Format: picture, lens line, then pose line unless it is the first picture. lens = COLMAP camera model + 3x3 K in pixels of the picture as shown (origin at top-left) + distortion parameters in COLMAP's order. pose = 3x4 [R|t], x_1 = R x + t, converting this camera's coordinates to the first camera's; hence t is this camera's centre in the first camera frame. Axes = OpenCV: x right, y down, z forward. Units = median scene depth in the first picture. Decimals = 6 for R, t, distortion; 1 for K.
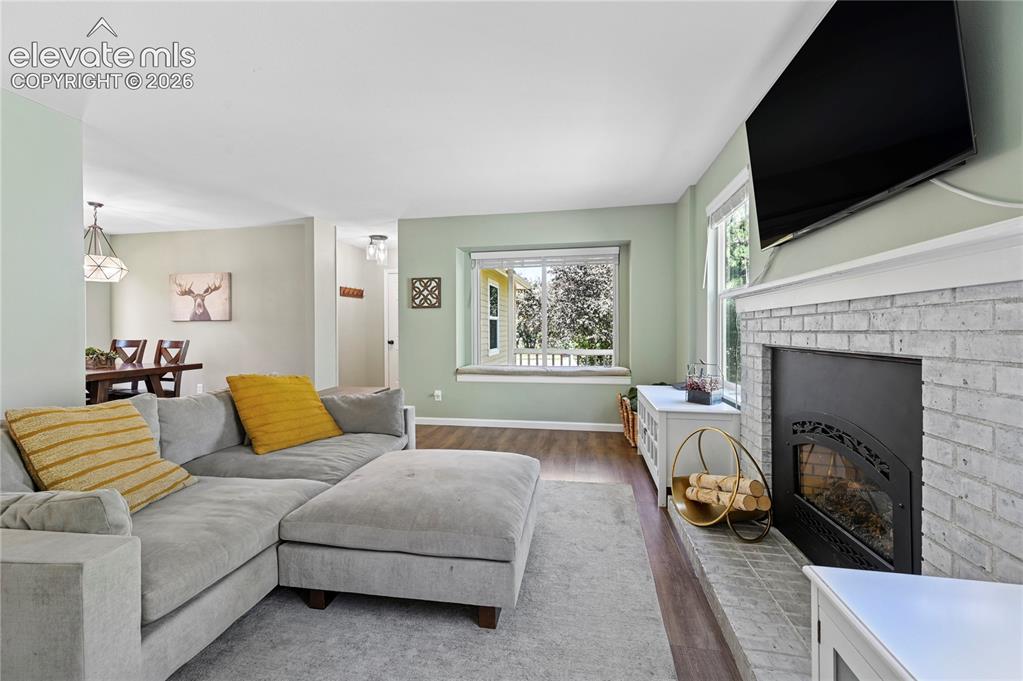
lens RADIAL K [[408.6, 0, 511.4], [0, 408.6, 330.9], [0, 0, 1]] dist [-0.000829, -0.000286]
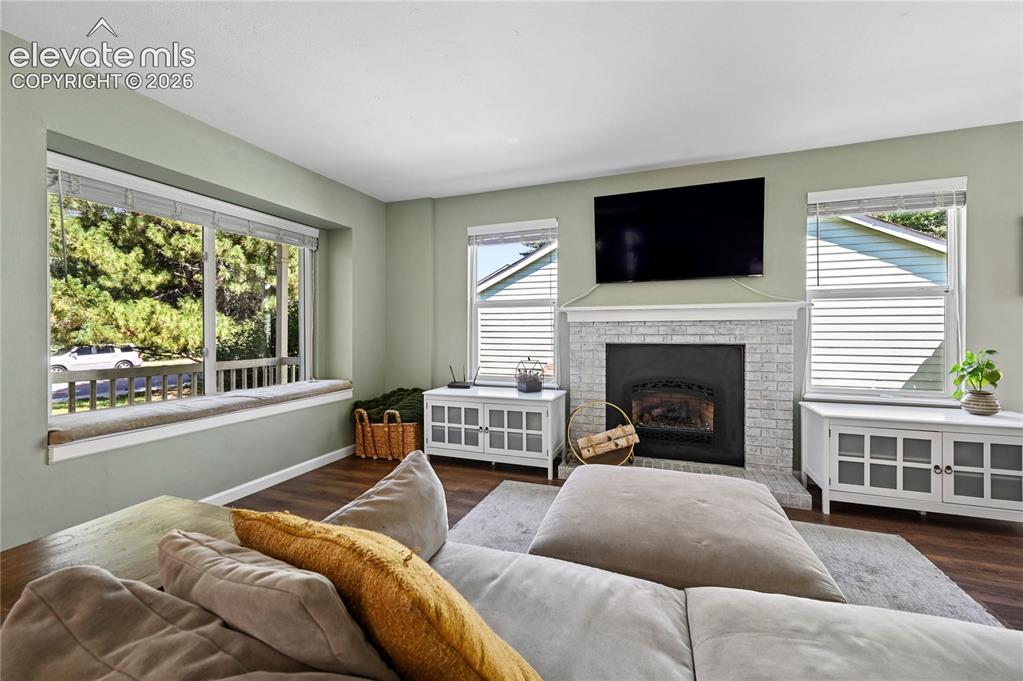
lens RADIAL K [[412.2, 0, 516.8], [0, 412.2, 334.0], [0, 0, 1]] dist [0.001318, 0.000164]
pose [[0.161904, 0.000745, 0.986806, -0.711859], [0.002763, 0.999995, -0.001208, -0.000810], [-0.986803, 0.002922, 0.161902, 0.746209]]
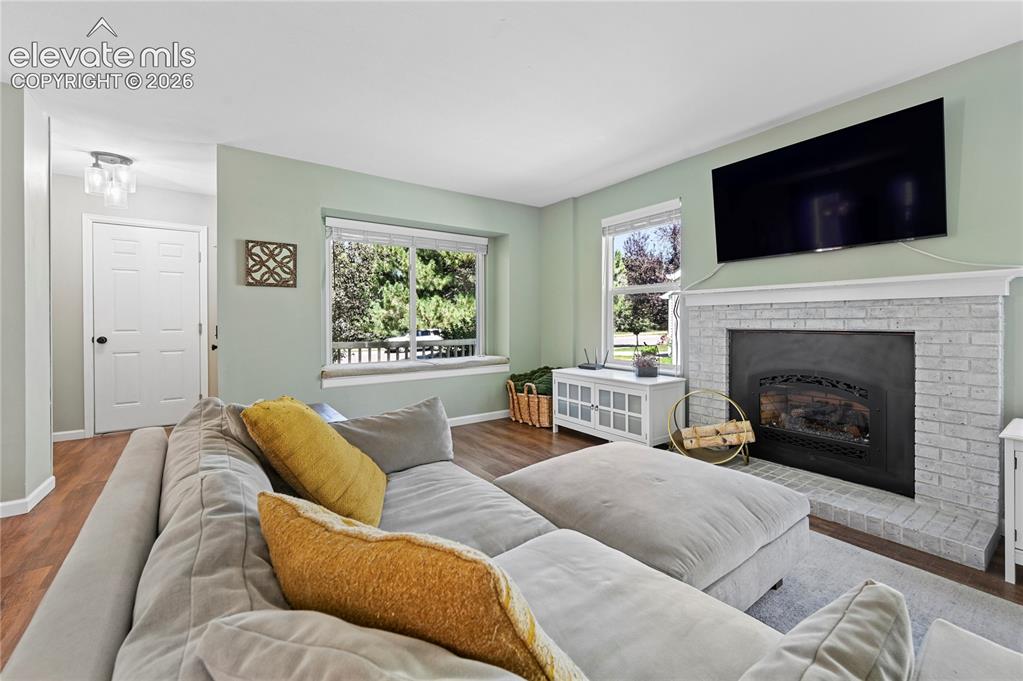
lens RADIAL K [[417.7, 0, 507.0], [0, 417.7, 324.5], [0, 0, 1]] dist [0.001403, 0.000149]
pose [[0.704906, -0.001200, 0.709300, -0.674420], [-0.000180, 0.999998, 0.001871, 0.010927], [-0.709301, -0.001447, 0.704904, 0.351186]]
